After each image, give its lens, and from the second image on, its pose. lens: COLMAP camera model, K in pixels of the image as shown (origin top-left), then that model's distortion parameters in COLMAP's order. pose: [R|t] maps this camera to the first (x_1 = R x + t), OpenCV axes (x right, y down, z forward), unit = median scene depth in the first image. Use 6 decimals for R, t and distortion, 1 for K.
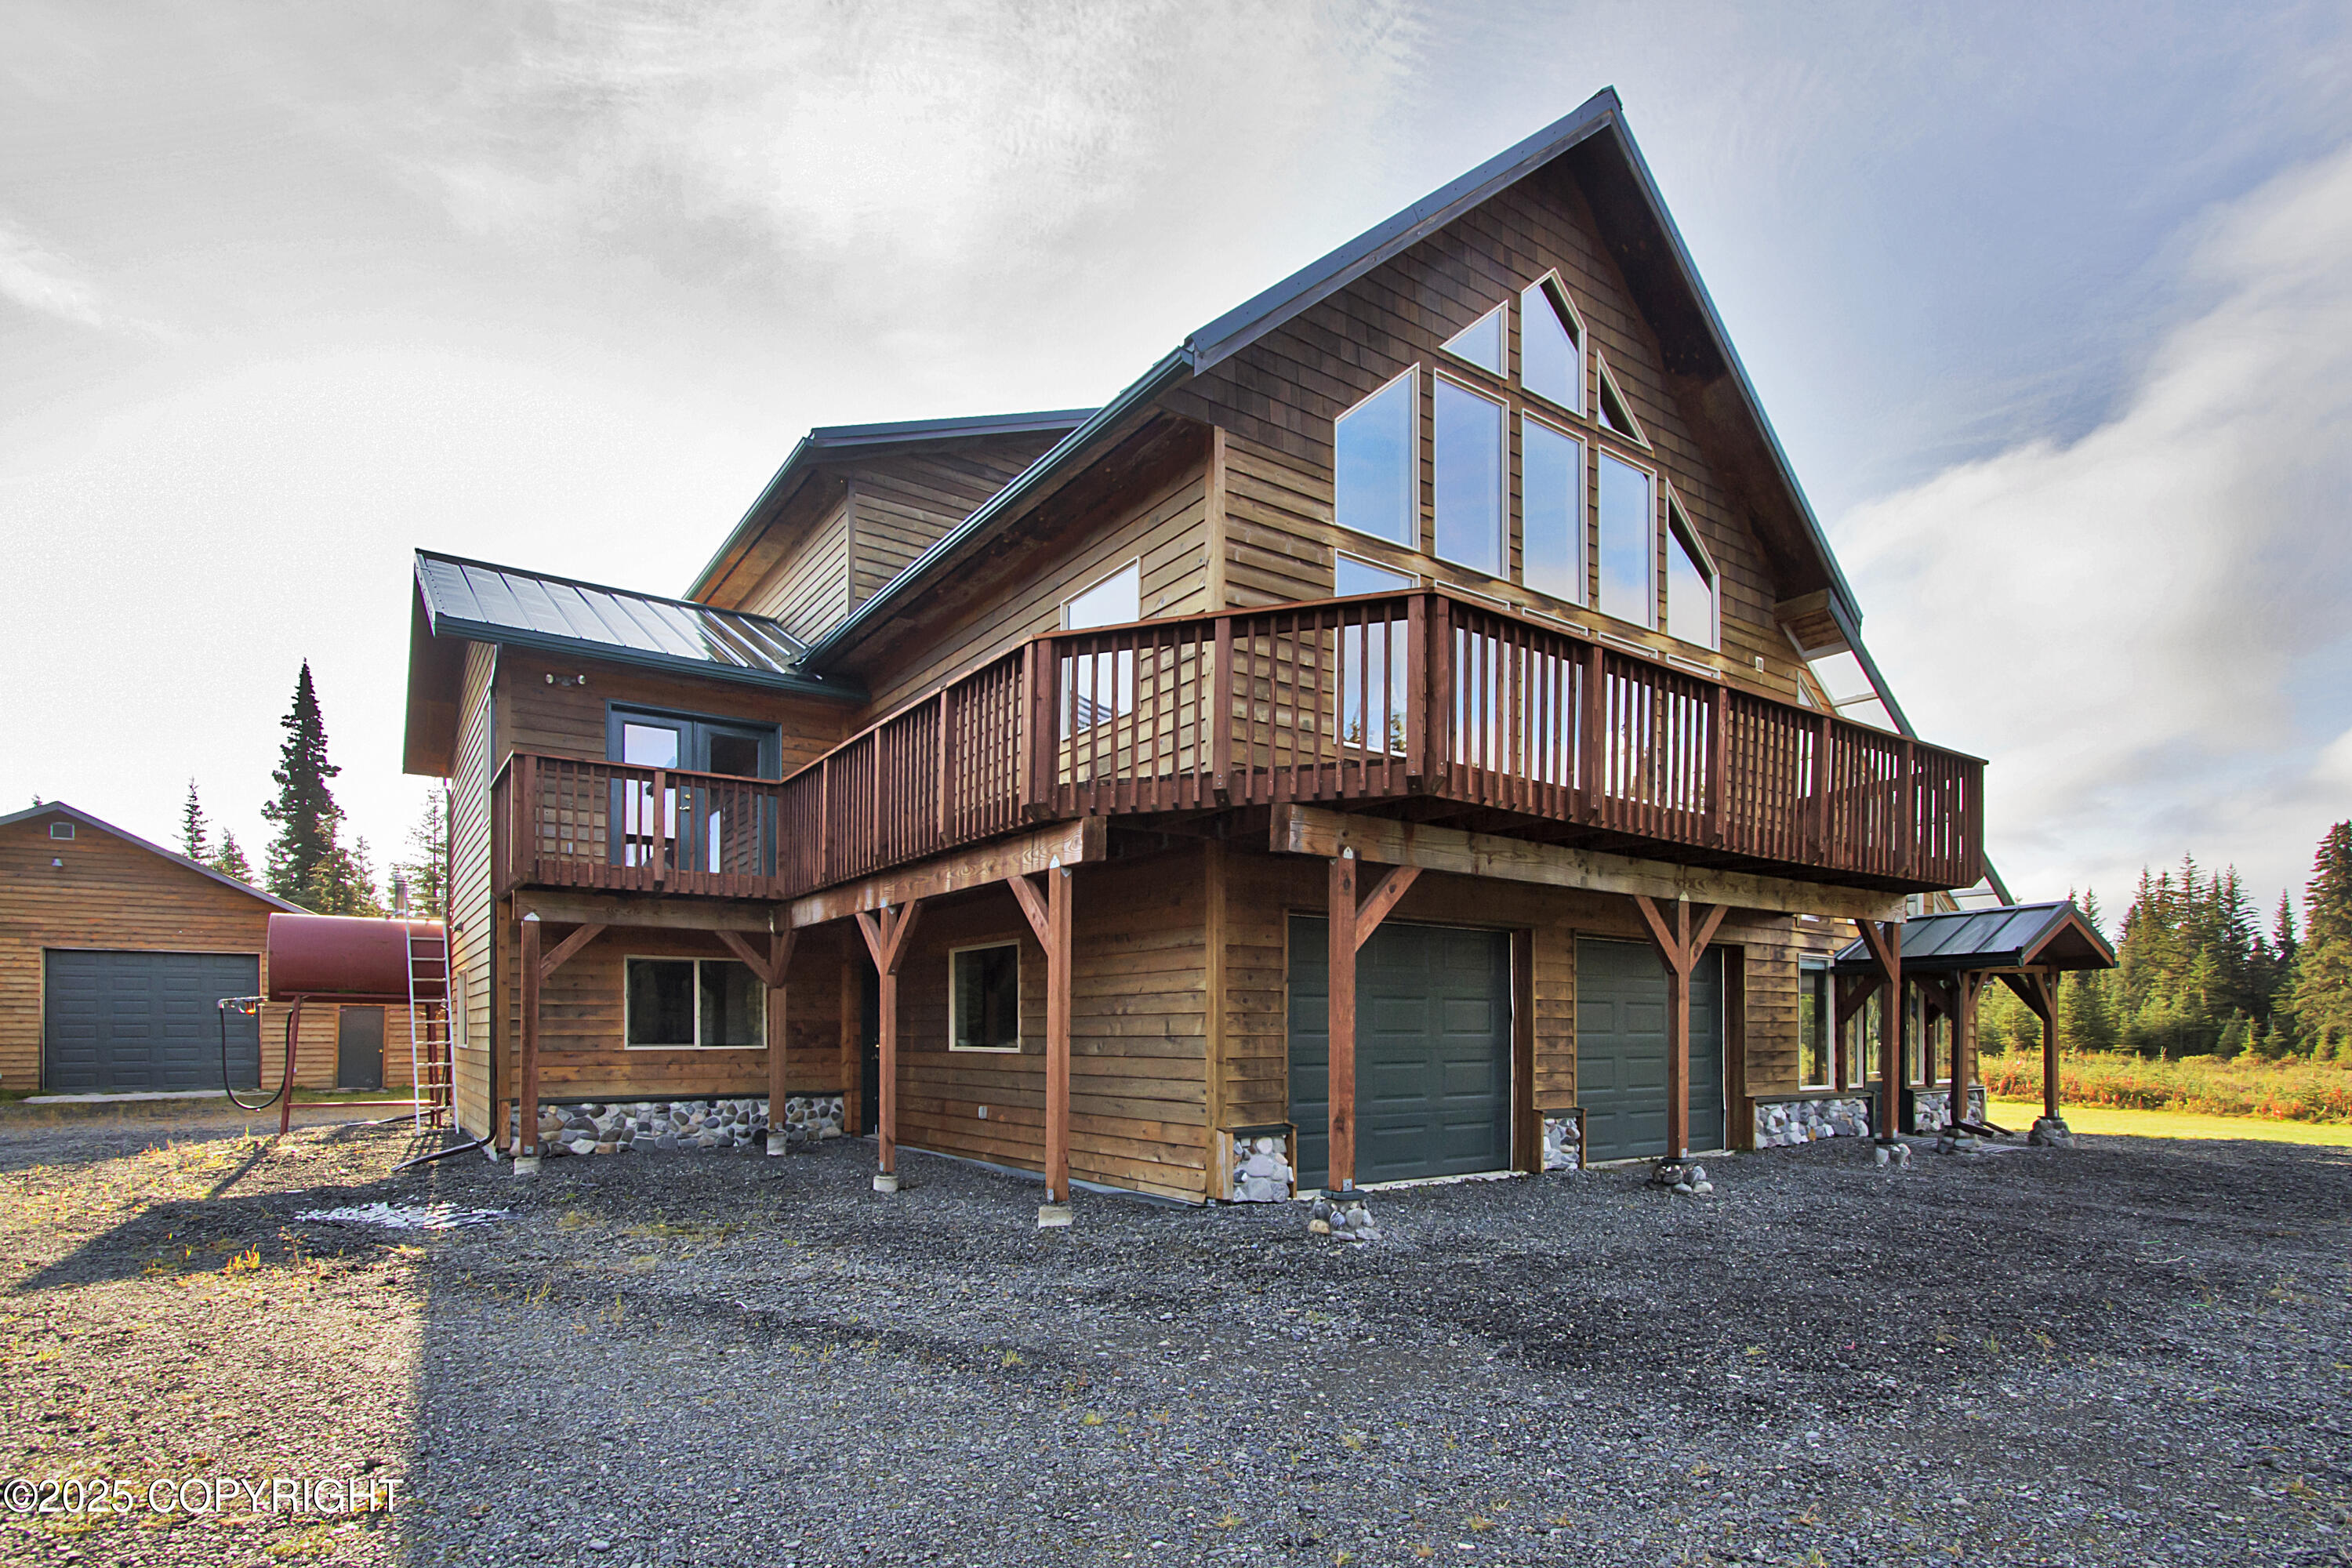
lens RADIAL K [[1175.6, 0, 1228.4], [0, 1175.6, 1014.9], [0, 0, 1]] dist [-0.001918, 0.000407]
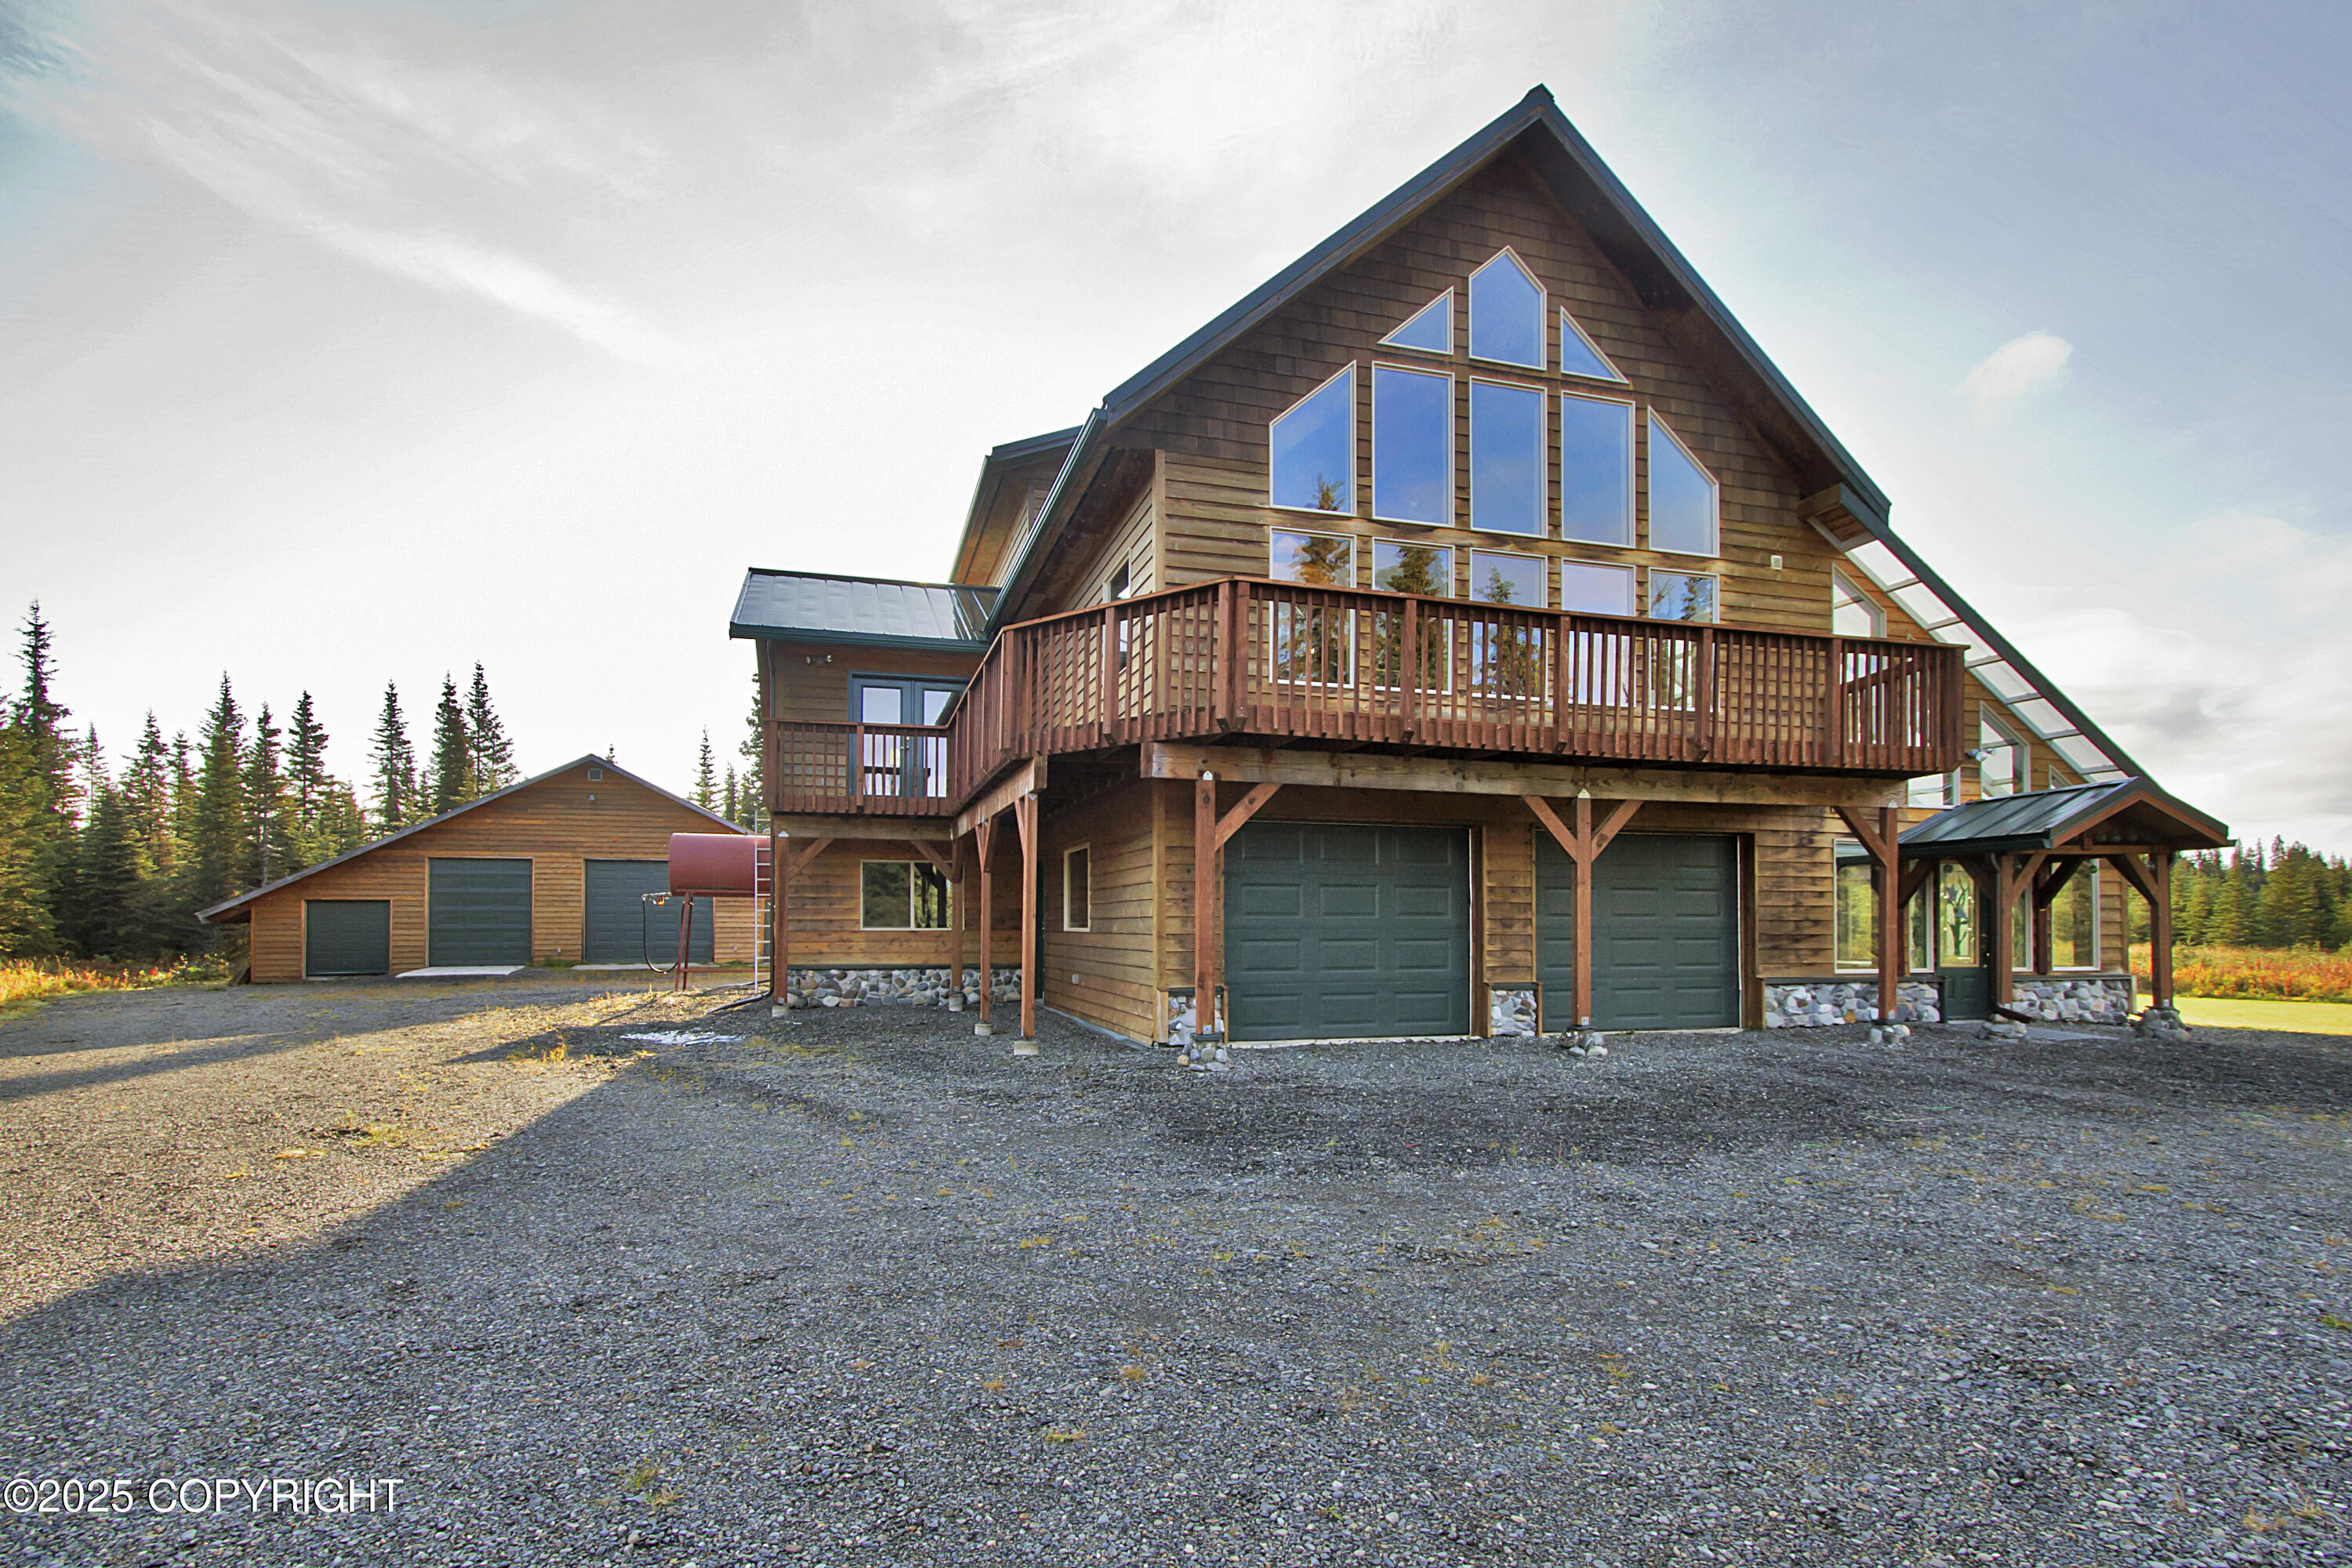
lens RADIAL K [[1124.3, 0, 1173.0], [0, 1124.3, 898.4], [0, 0, 1]] dist [-0.002062, 0.000061]
pose [[0.946849, -0.005985, -0.321621, 0.320350], [0.003919, 0.999967, -0.007073, 0.004834], [0.321653, 0.005437, 0.946842, -0.136834]]
